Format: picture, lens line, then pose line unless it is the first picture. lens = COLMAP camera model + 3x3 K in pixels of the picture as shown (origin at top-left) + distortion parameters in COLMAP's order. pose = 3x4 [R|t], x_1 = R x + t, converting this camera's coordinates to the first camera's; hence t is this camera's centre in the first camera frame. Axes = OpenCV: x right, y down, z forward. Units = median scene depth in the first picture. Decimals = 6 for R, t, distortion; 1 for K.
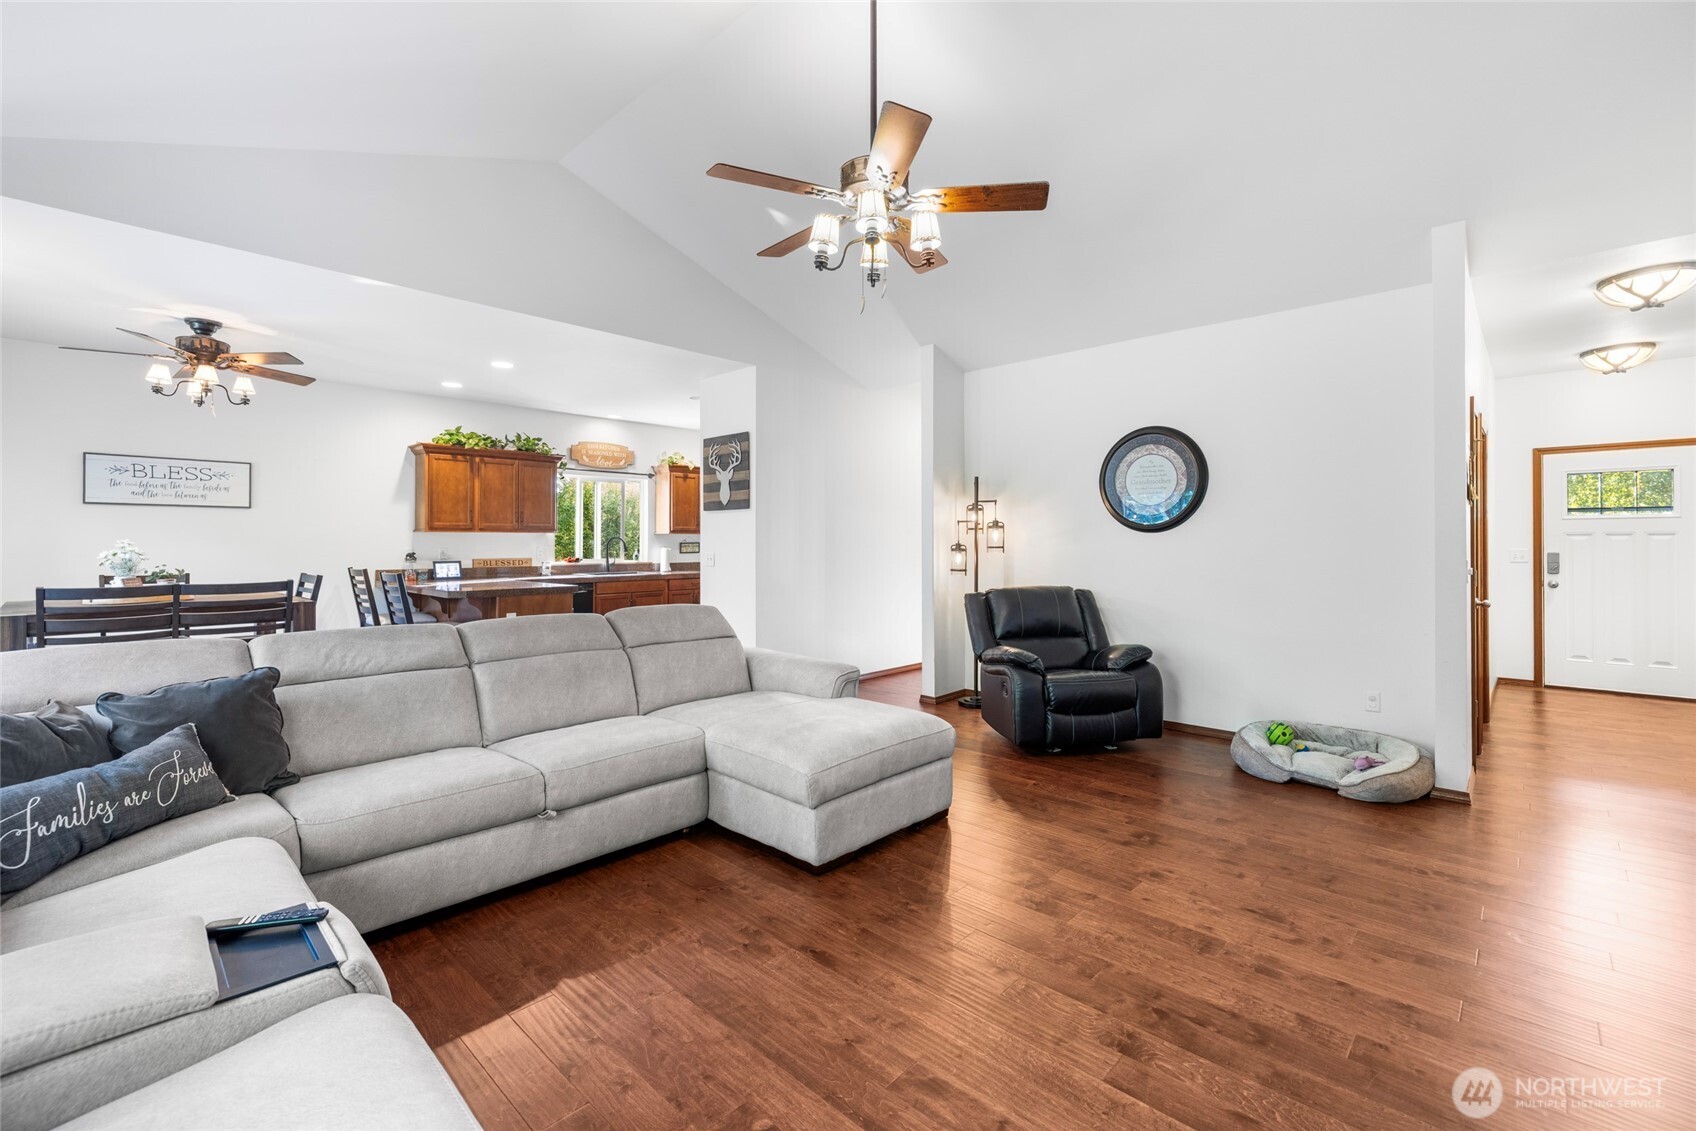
lens RADIAL K [[727.9, 0, 833.0], [0, 727.9, 537.3], [0, 0, 1]] dist [0.001147, 0.000574]
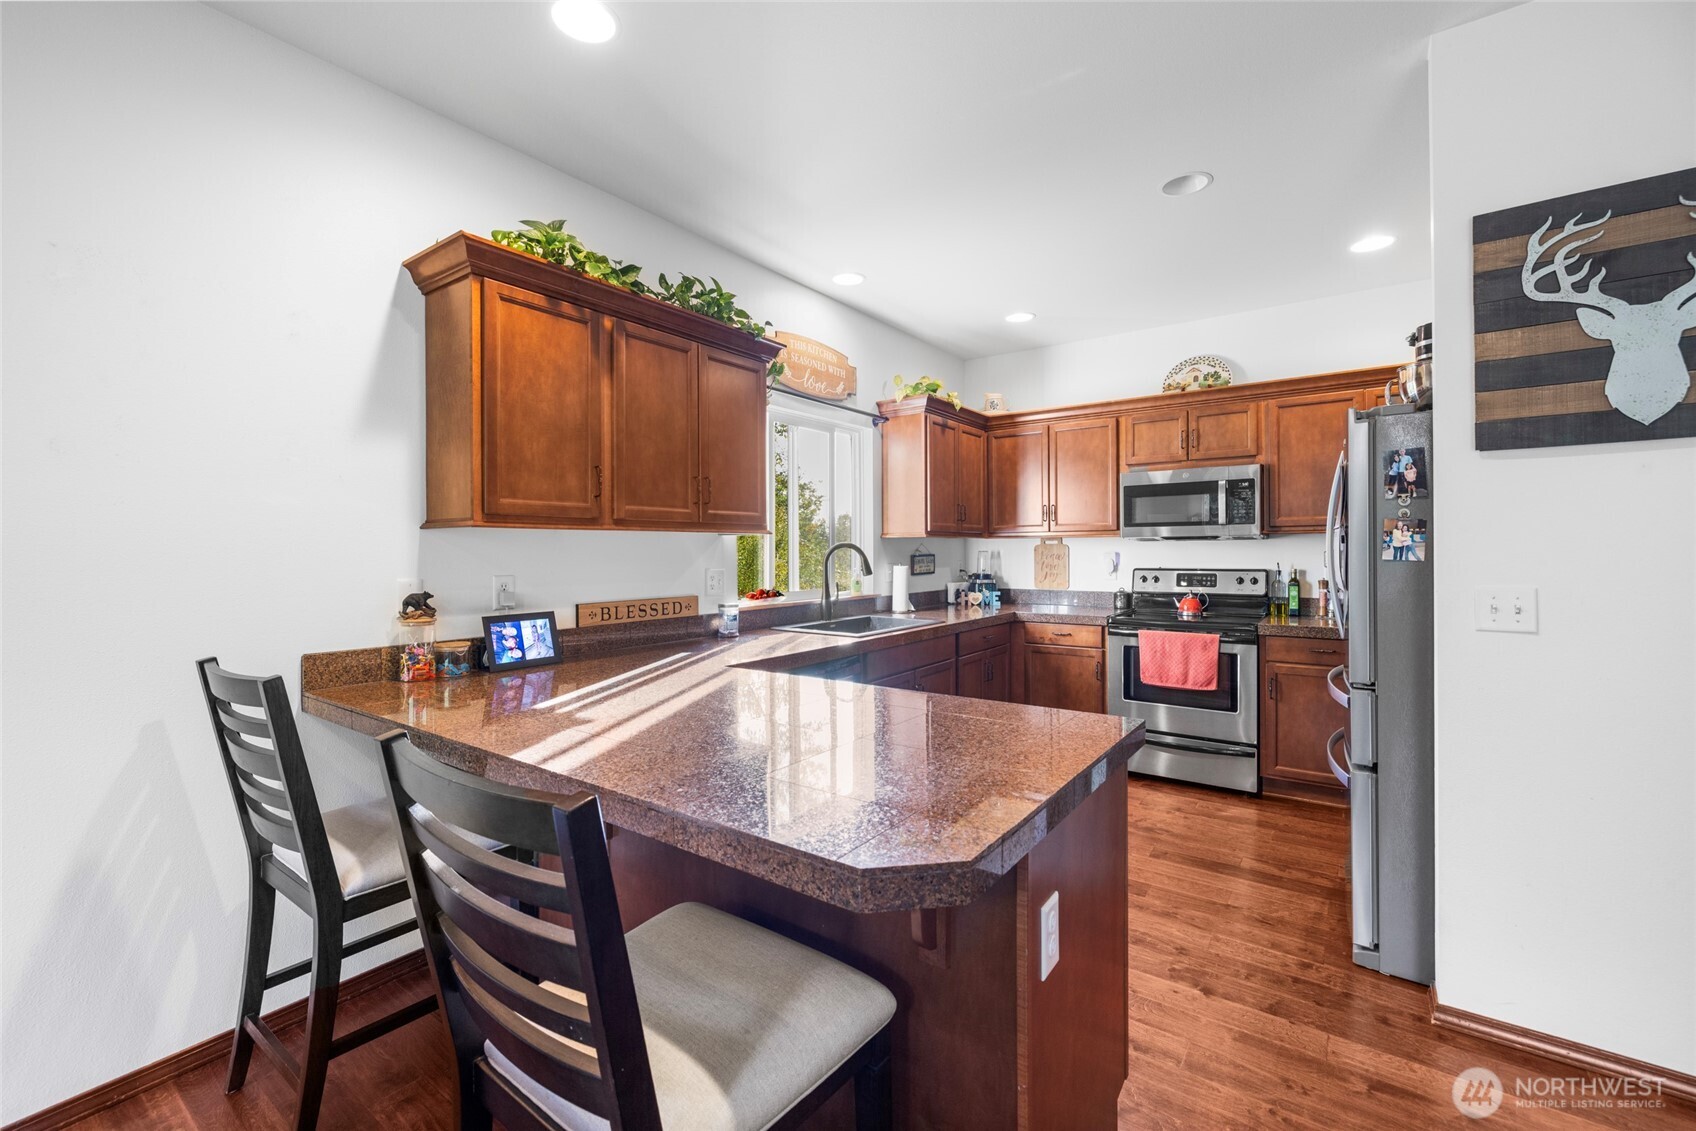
lens RADIAL K [[712.4, 0, 834.3], [0, 712.4, 550.7], [0, 0, 1]] dist [0.001064, 0.000240]
pose [[0.991961, -0.007260, 0.126333, -0.436478], [0.006707, 0.999966, 0.004807, 0.002291], [-0.126364, -0.003921, 0.991976, 0.664031]]
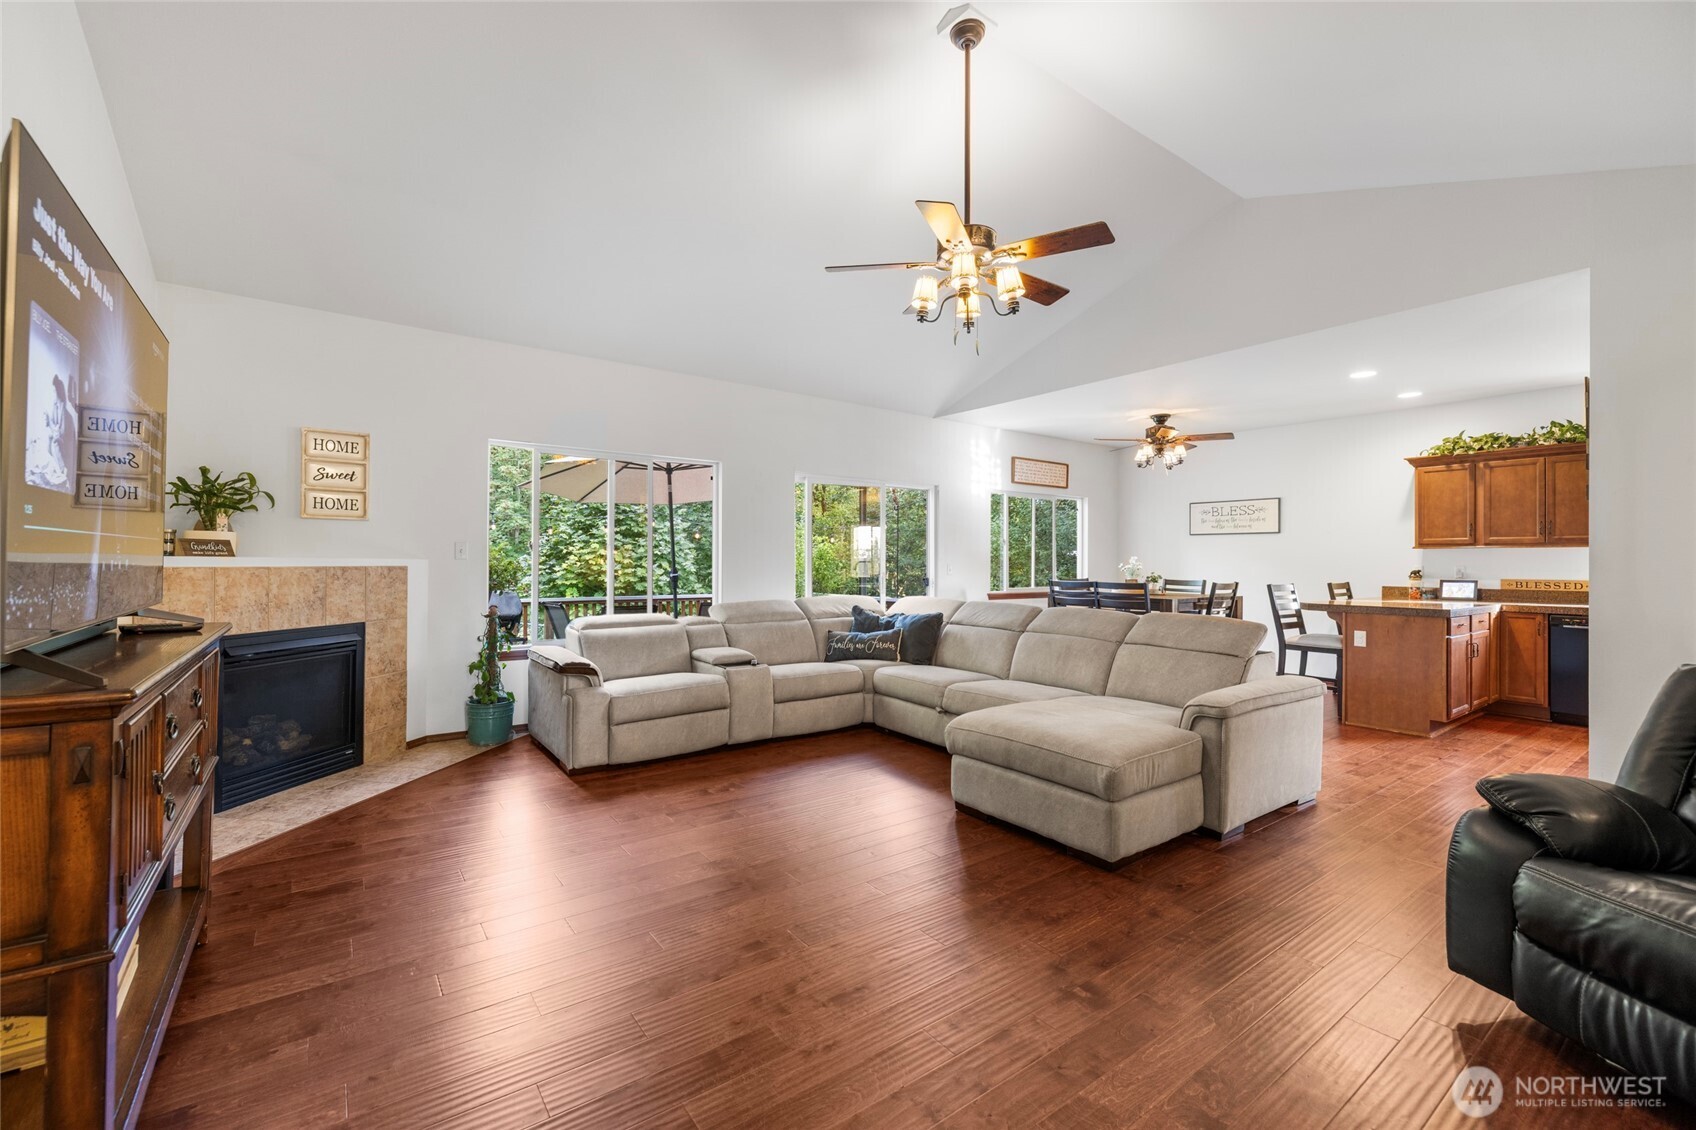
lens RADIAL K [[708.3, 0, 847.9], [0, 708.3, 558.4], [0, 0, 1]] dist [0.000175, 0.000251]
pose [[-0.170127, -0.007059, -0.985397, 0.492875], [-0.000789, 0.999975, -0.007028, 0.012679], [0.985422, -0.000418, -0.170128, 0.405925]]
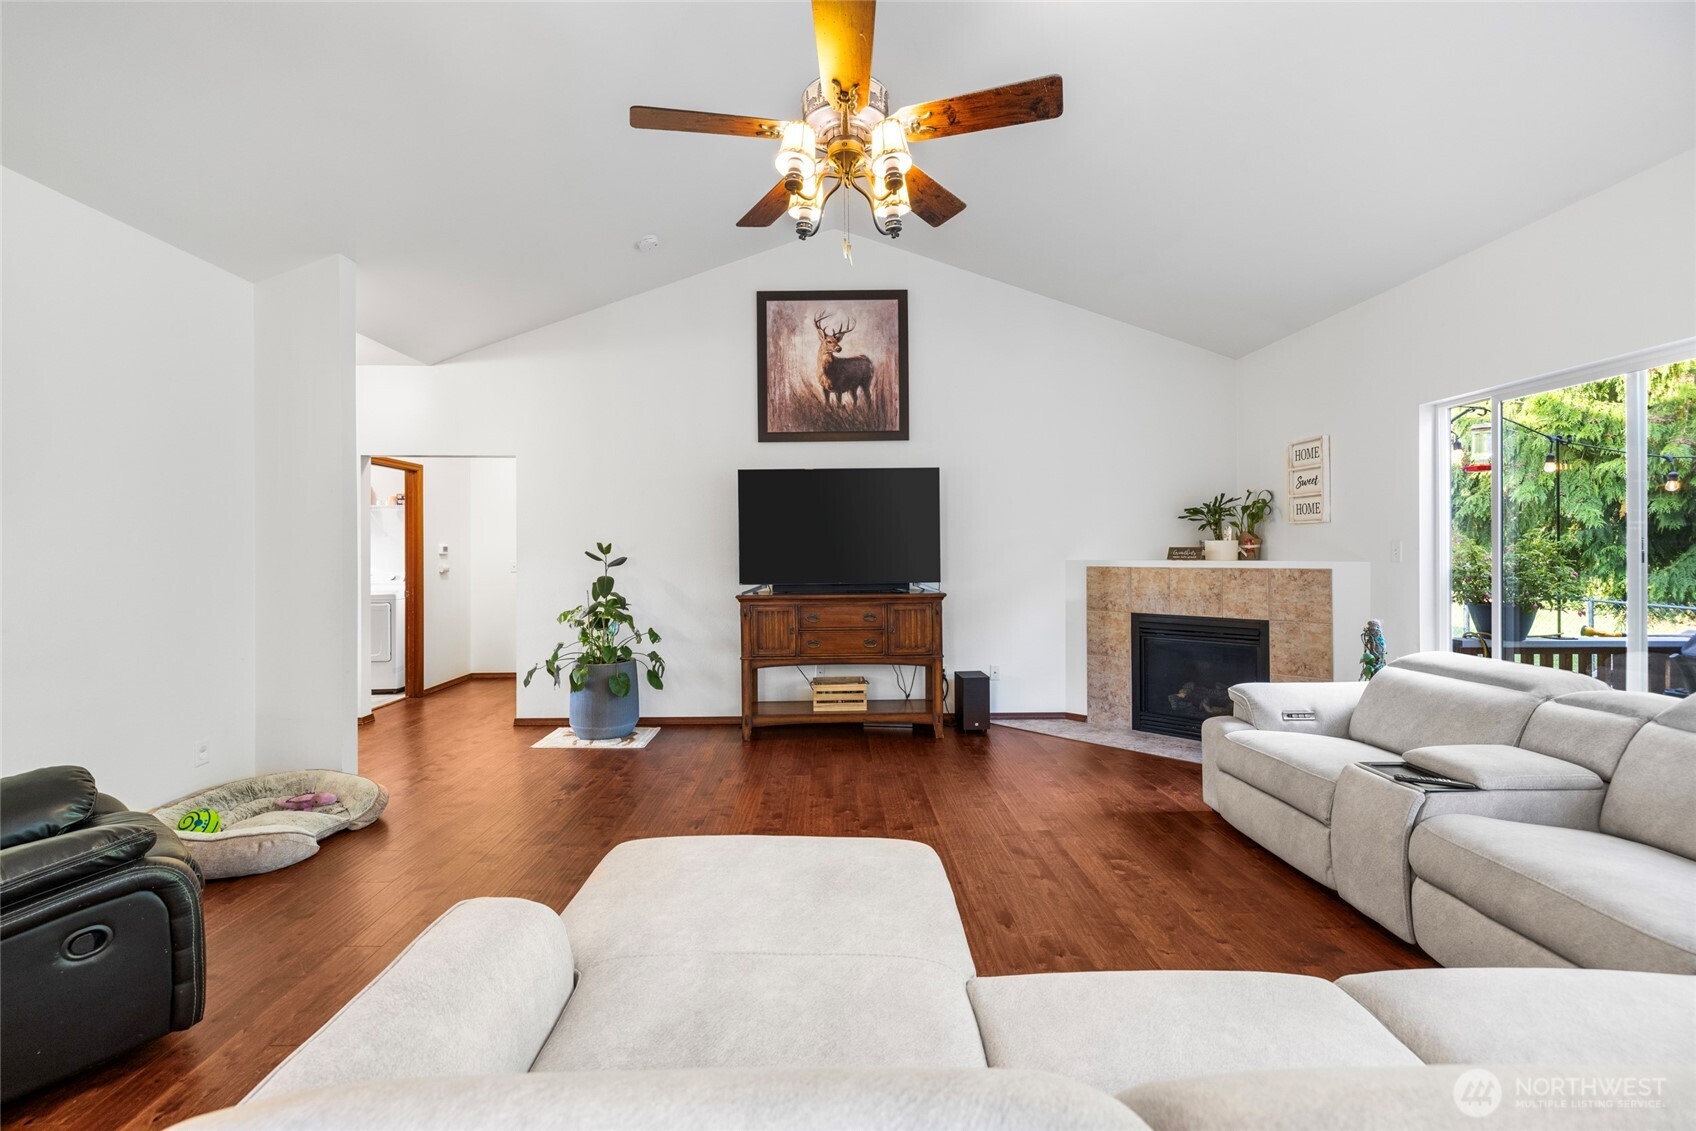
lens RADIAL K [[712.4, 0, 834.3], [0, 712.4, 550.7], [0, 0, 1]] dist [0.001064, 0.000240]
pose [[-0.696110, 0.006440, 0.717906, -0.201902], [0.003326, 0.999978, -0.005746, 0.002143], [-0.717928, -0.001612, -0.696116, 0.627938]]
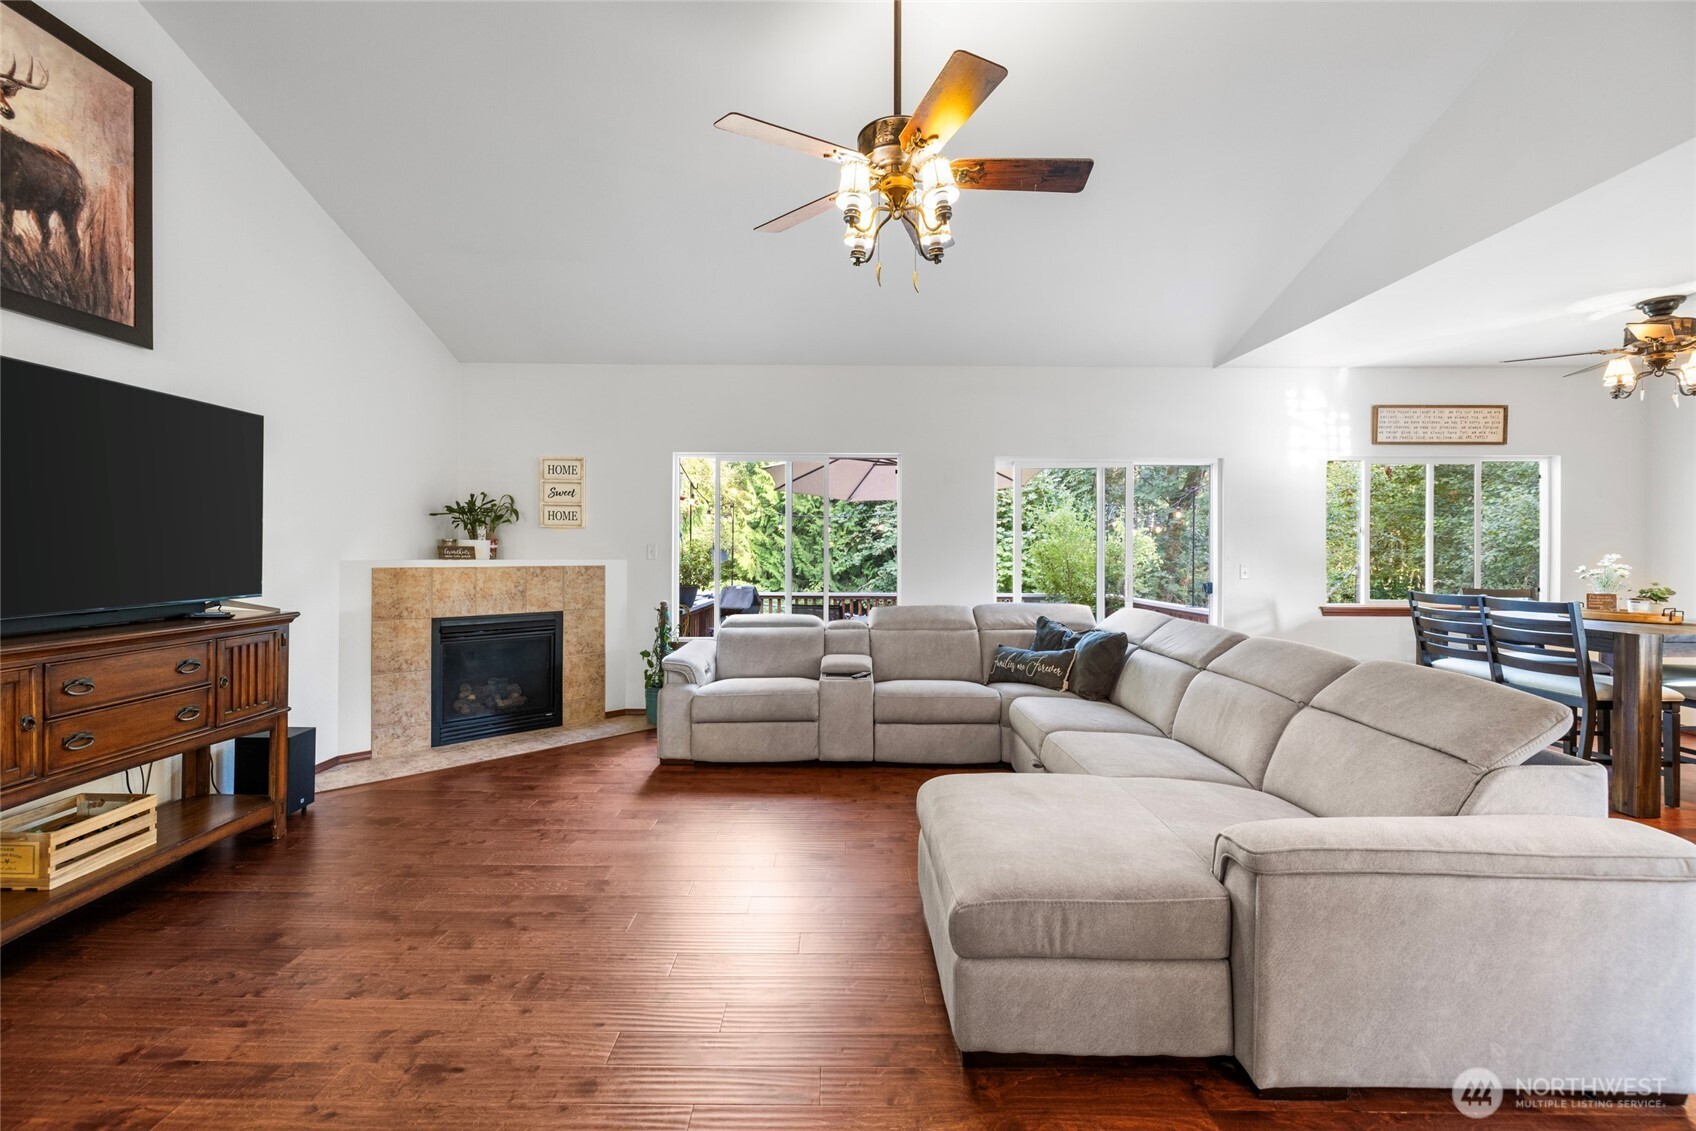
lens RADIAL K [[719.5, 0, 837.7], [0, 719.5, 550.6], [0, 0, 1]] dist [0.000508, 0.000012]
pose [[-0.725491, -0.003603, -0.688223, 0.286161], [-0.001450, 0.999992, -0.003707, 0.002088], [0.688231, -0.001692, -0.725490, 0.640100]]
